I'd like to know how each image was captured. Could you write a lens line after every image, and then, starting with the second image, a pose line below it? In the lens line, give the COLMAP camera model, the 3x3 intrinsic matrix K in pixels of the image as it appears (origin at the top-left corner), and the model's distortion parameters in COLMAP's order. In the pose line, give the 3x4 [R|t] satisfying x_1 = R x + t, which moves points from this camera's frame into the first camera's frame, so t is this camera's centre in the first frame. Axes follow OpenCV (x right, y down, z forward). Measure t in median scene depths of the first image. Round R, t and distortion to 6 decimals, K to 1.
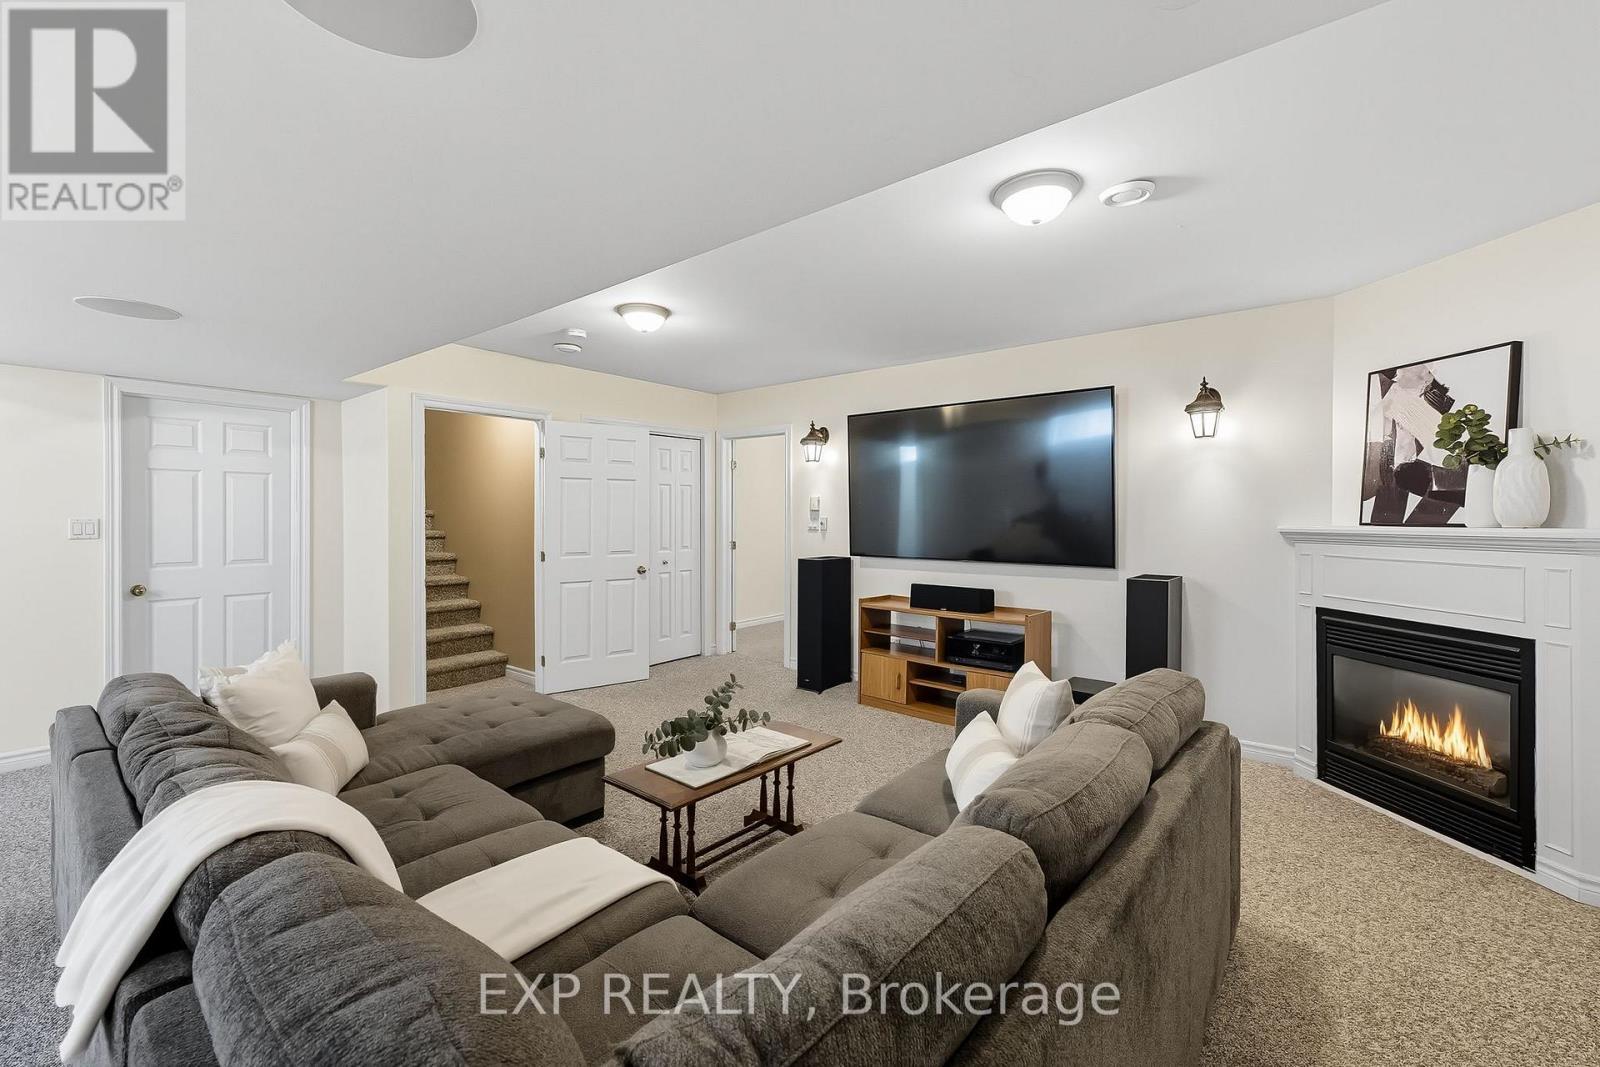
lens RADIAL K [[685.0, 0, 797.3], [0, 685.0, 511.3], [0, 0, 1]] dist [0.000595, 0.000022]
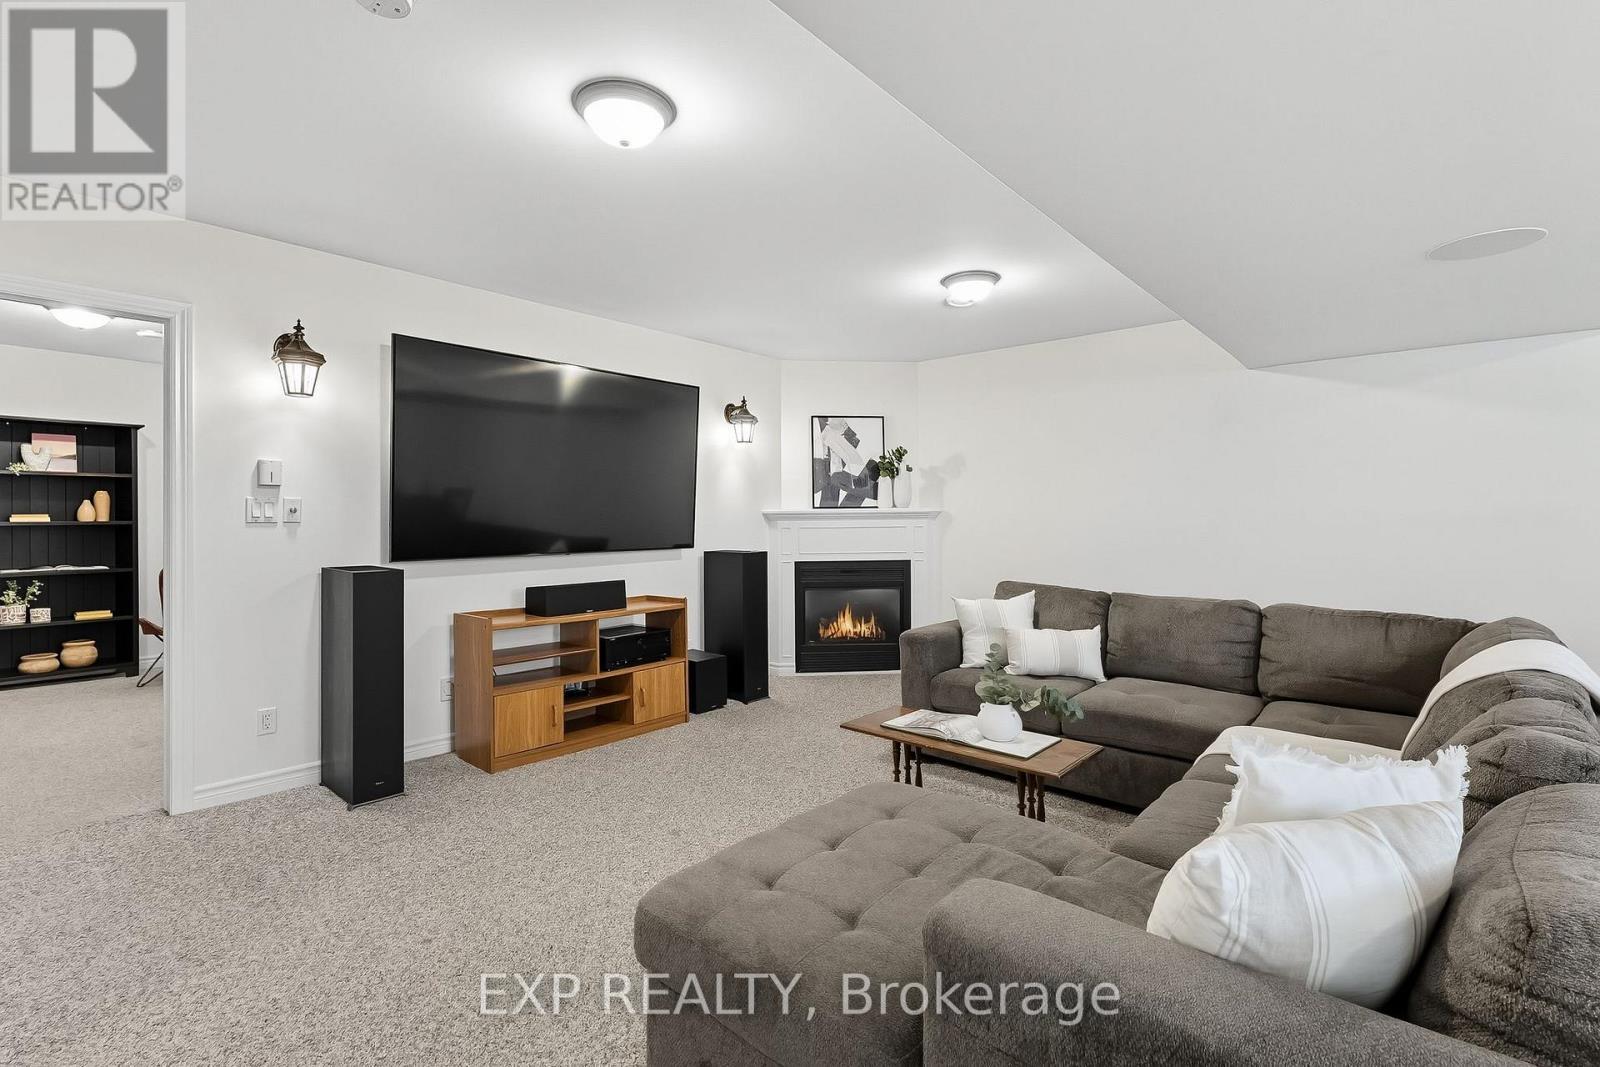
lens RADIAL K [[746.7, 0, 803.2], [0, 746.7, 509.2], [0, 0, 1]] dist [0.004154, 0.000680]
pose [[0.010139, 0.007517, 0.999920, -0.964331], [-0.001684, 0.999970, -0.007500, 0.036539], [-0.999947, -0.001608, 0.010152, 1.012083]]
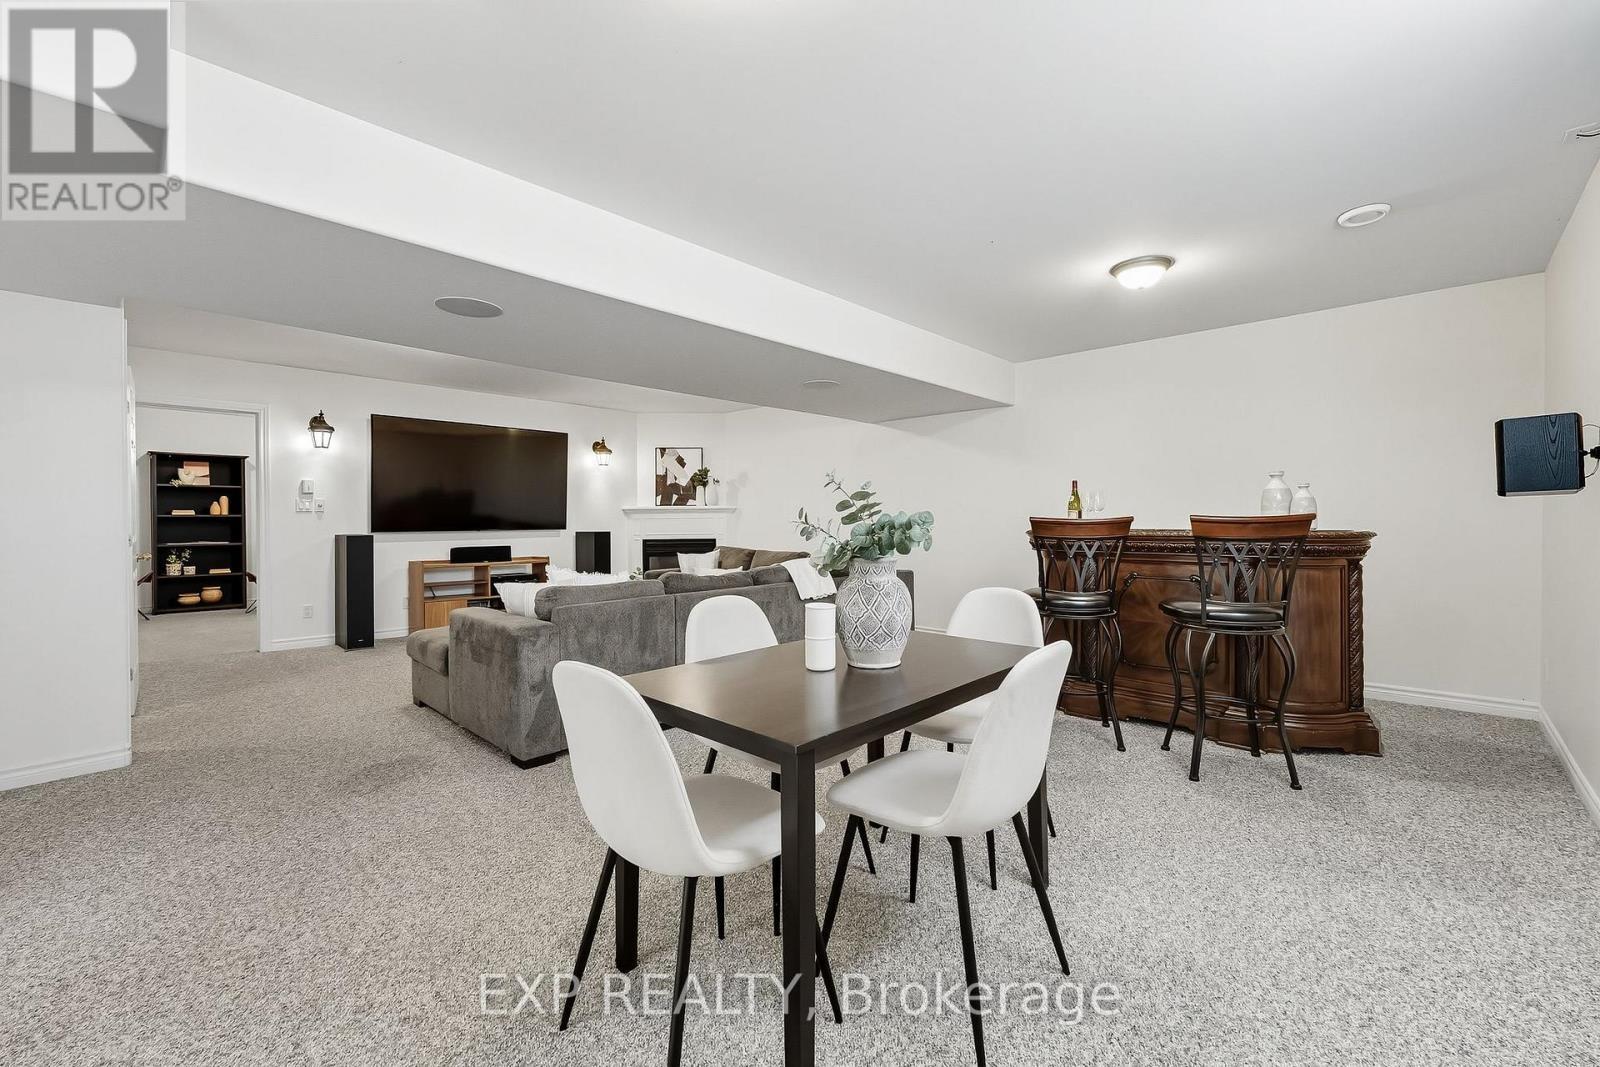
lens RADIAL K [[664.5, 0, 800.6], [0, 664.5, 517.5], [0, 0, 1]] dist [0.002150, 0.000088]
pose [[0.043502, -0.000824, 0.999053, -1.692090], [-0.000182, 1.000000, 0.000833, 0.062278], [-0.999053, -0.000218, 0.043502, 0.340041]]
